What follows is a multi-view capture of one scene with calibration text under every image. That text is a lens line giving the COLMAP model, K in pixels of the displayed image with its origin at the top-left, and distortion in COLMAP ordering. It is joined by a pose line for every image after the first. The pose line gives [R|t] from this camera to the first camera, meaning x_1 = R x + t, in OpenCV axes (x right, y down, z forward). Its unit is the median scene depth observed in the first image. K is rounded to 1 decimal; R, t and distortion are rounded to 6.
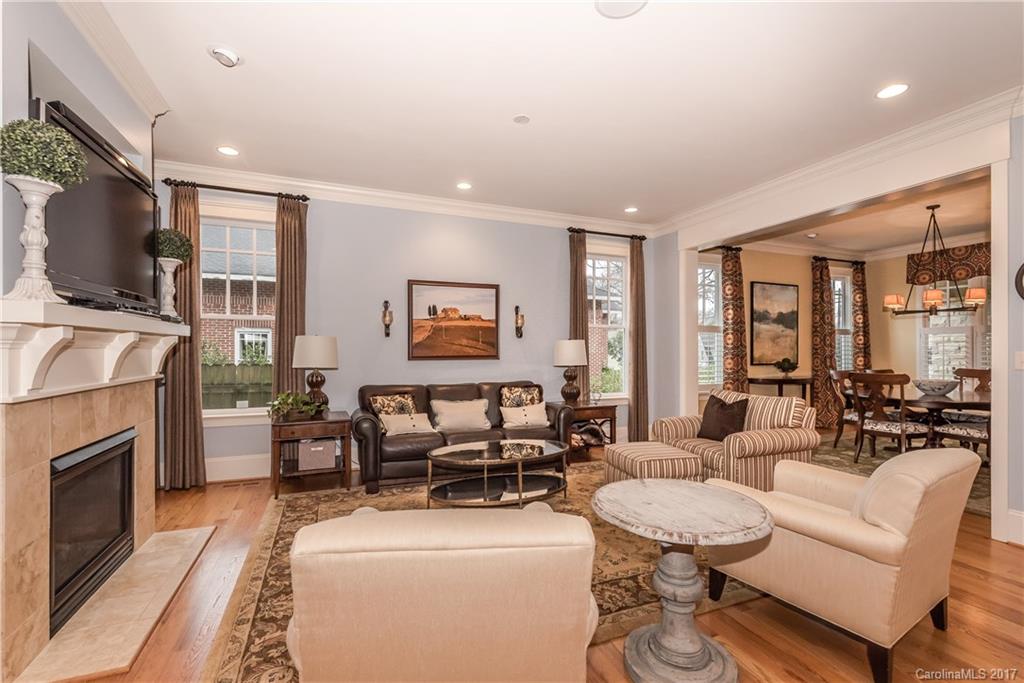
lens RADIAL K [[451.2, 0, 512.0], [0, 451.2, 341.5], [0, 0, 1]] dist [-0.001675, 0.000010]
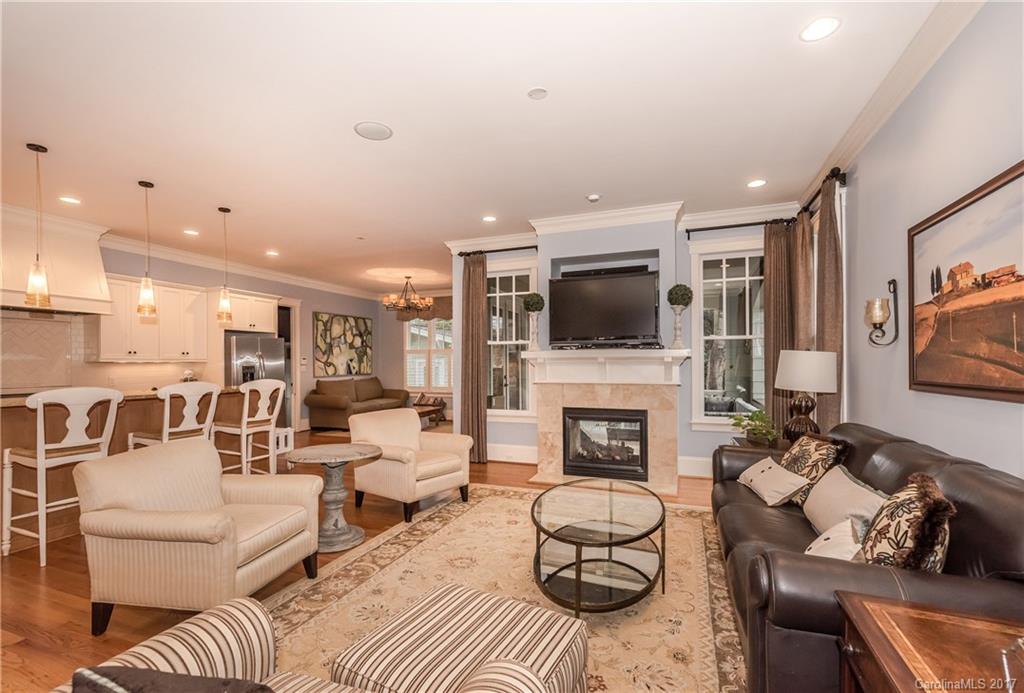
lens RADIAL K [[451.1, 0, 510.3], [0, 451.1, 365.3], [0, 0, 1]] dist [0.000388, 0.000038]
pose [[-0.681935, 0.004065, -0.731401, 0.438945], [0.012763, 0.999898, -0.006342, 0.012426], [0.731301, -0.013660, -0.681918, 1.005184]]
